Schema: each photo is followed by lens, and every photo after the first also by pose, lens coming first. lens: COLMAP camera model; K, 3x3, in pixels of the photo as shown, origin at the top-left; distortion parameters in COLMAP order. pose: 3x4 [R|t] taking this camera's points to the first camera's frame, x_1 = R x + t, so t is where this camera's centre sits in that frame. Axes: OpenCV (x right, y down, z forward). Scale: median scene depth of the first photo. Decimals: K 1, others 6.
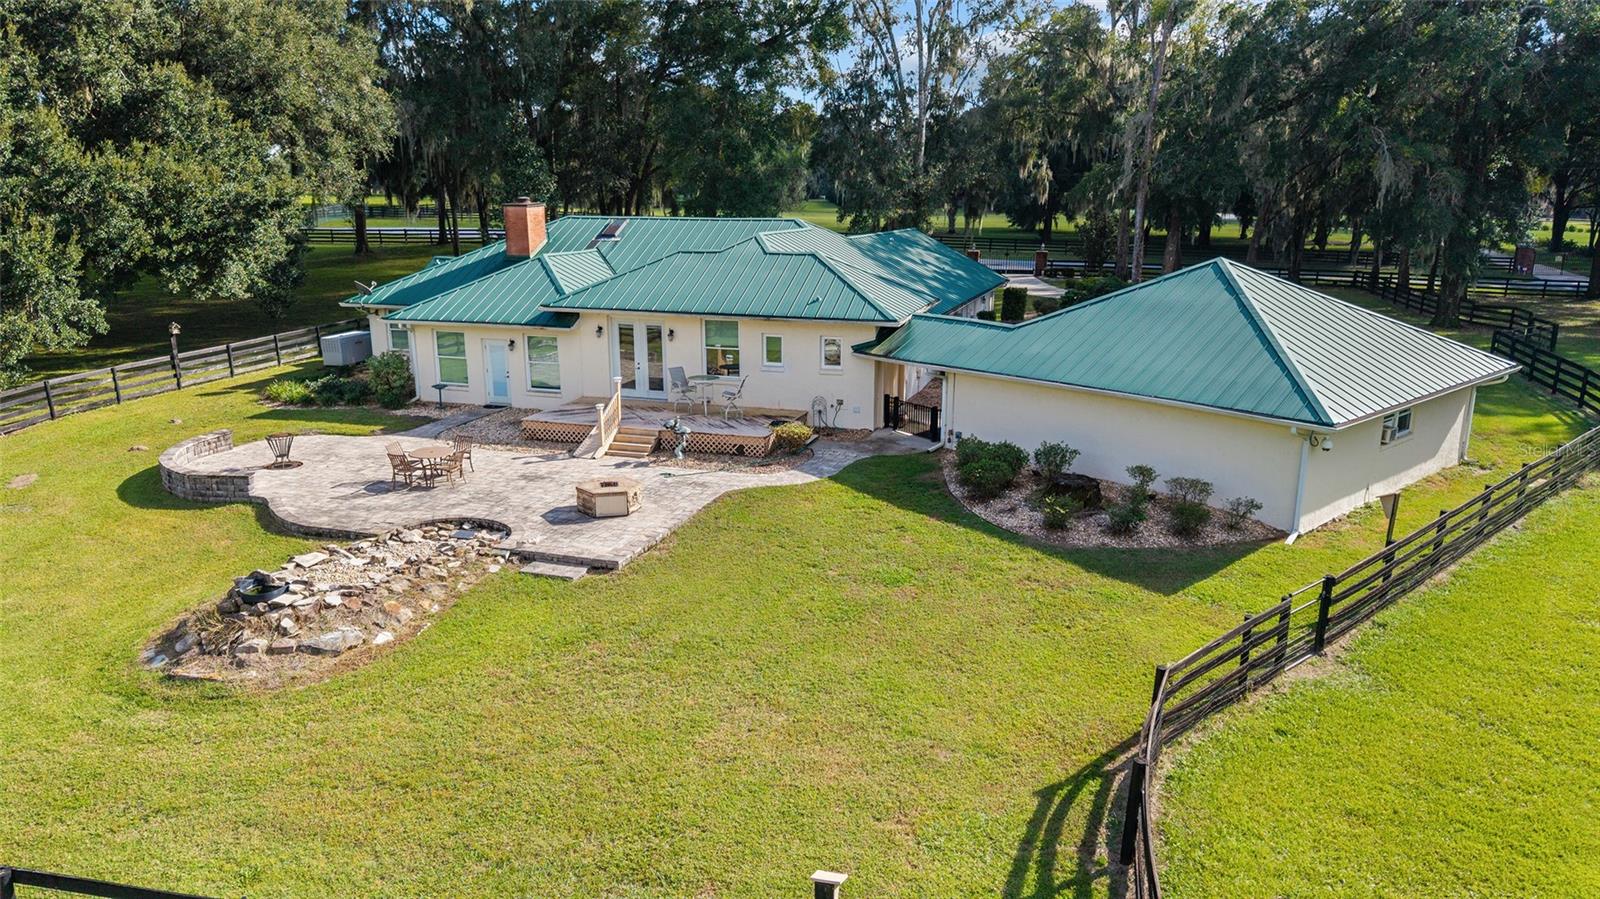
lens RADIAL K [[1062.1, 0, 800.0], [0, 1062.1, 449.5], [0, 0, 1]] dist [0.040694, -0.032940]
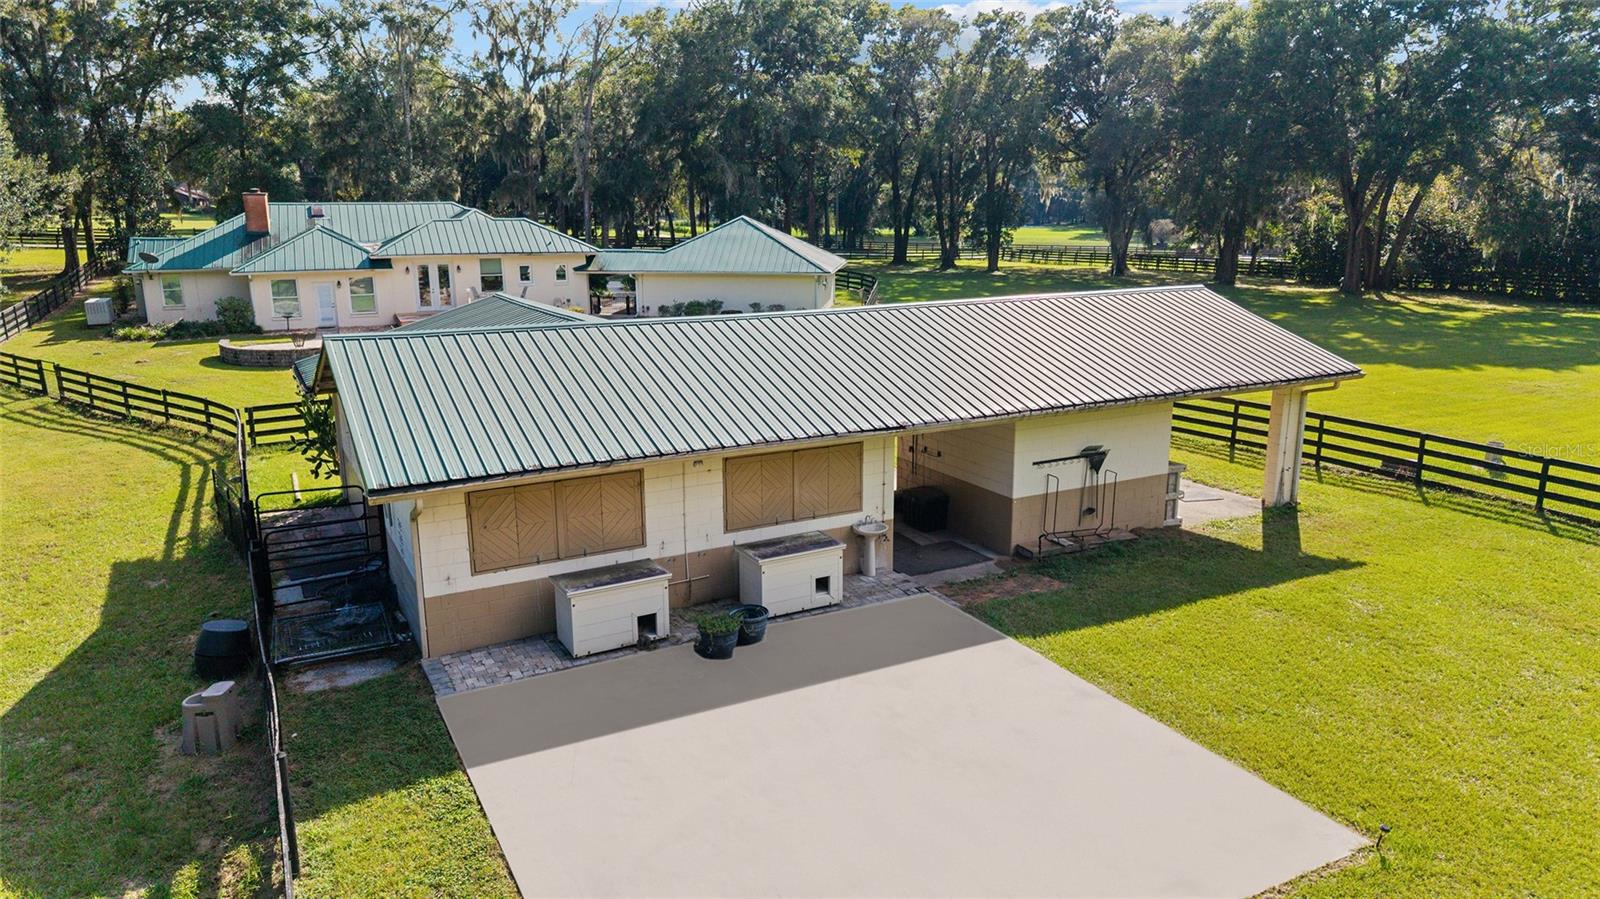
lens RADIAL K [[1062.1, 0, 800.0], [0, 1062.1, 449.5], [0, 0, 1]] dist [0.040694, -0.032940]
pose [[0.755285, -0.157345, 0.636229, -0.960361], [0.162498, 0.985401, 0.050792, 0.200034], [-0.634932, 0.065024, 0.769827, -0.700317]]
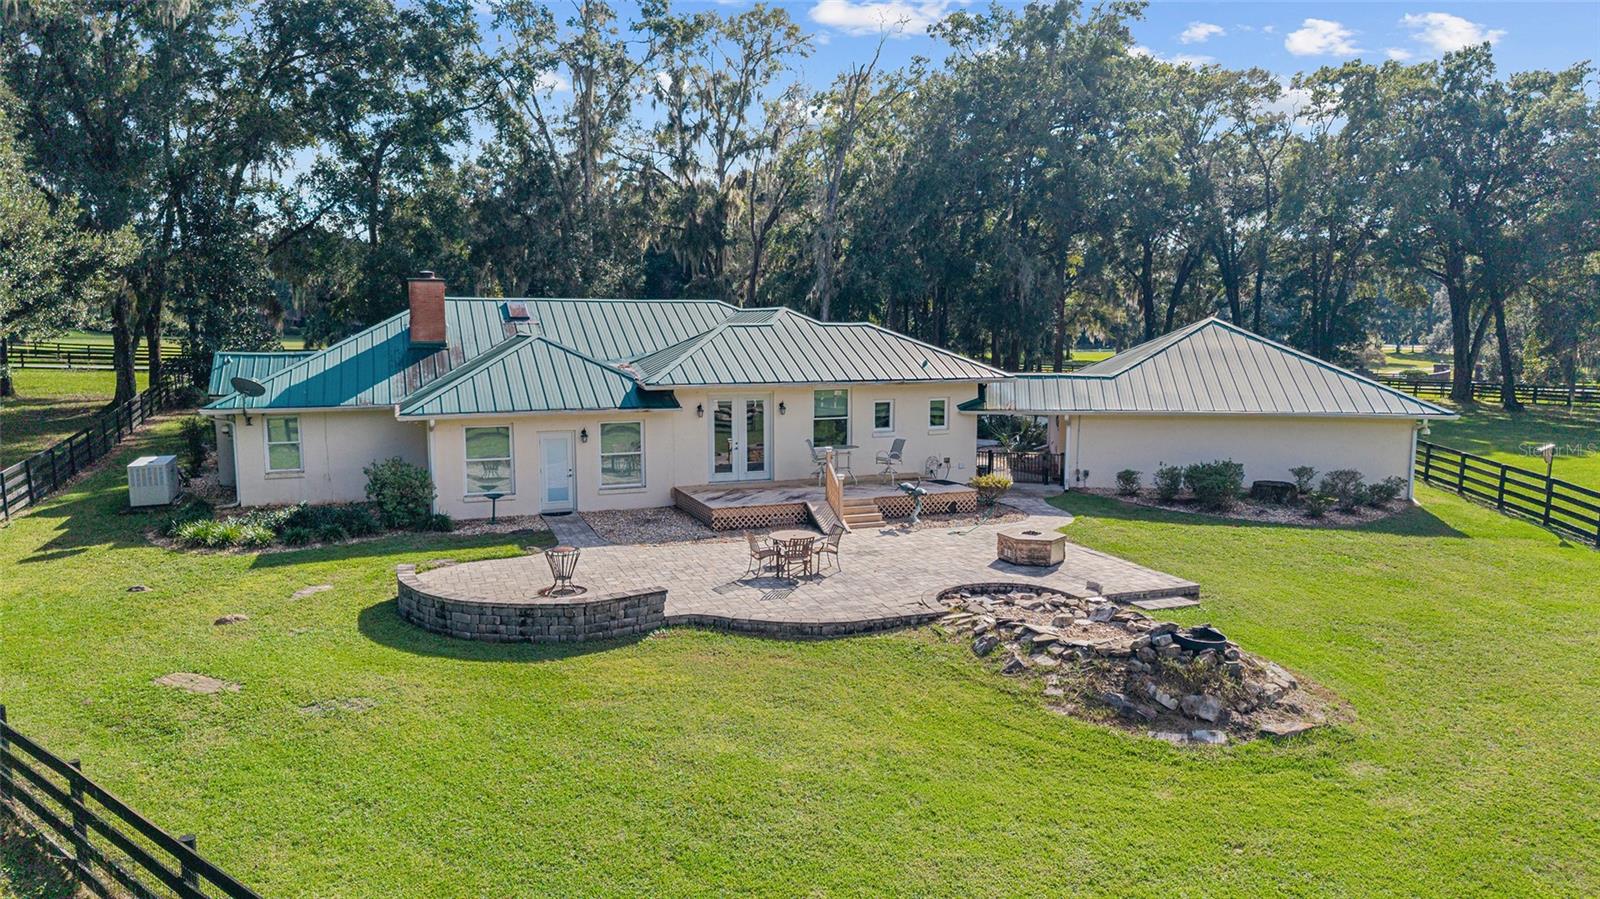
lens RADIAL K [[1062.1, 0, 800.0], [0, 1062.1, 449.5], [0, 0, 1]] dist [0.040694, -0.032940]
pose [[0.781288, -0.076818, 0.619426, -0.804179], [0.151847, 0.985975, -0.069251, -0.005687], [-0.605419, 0.148163, 0.781995, 0.312241]]
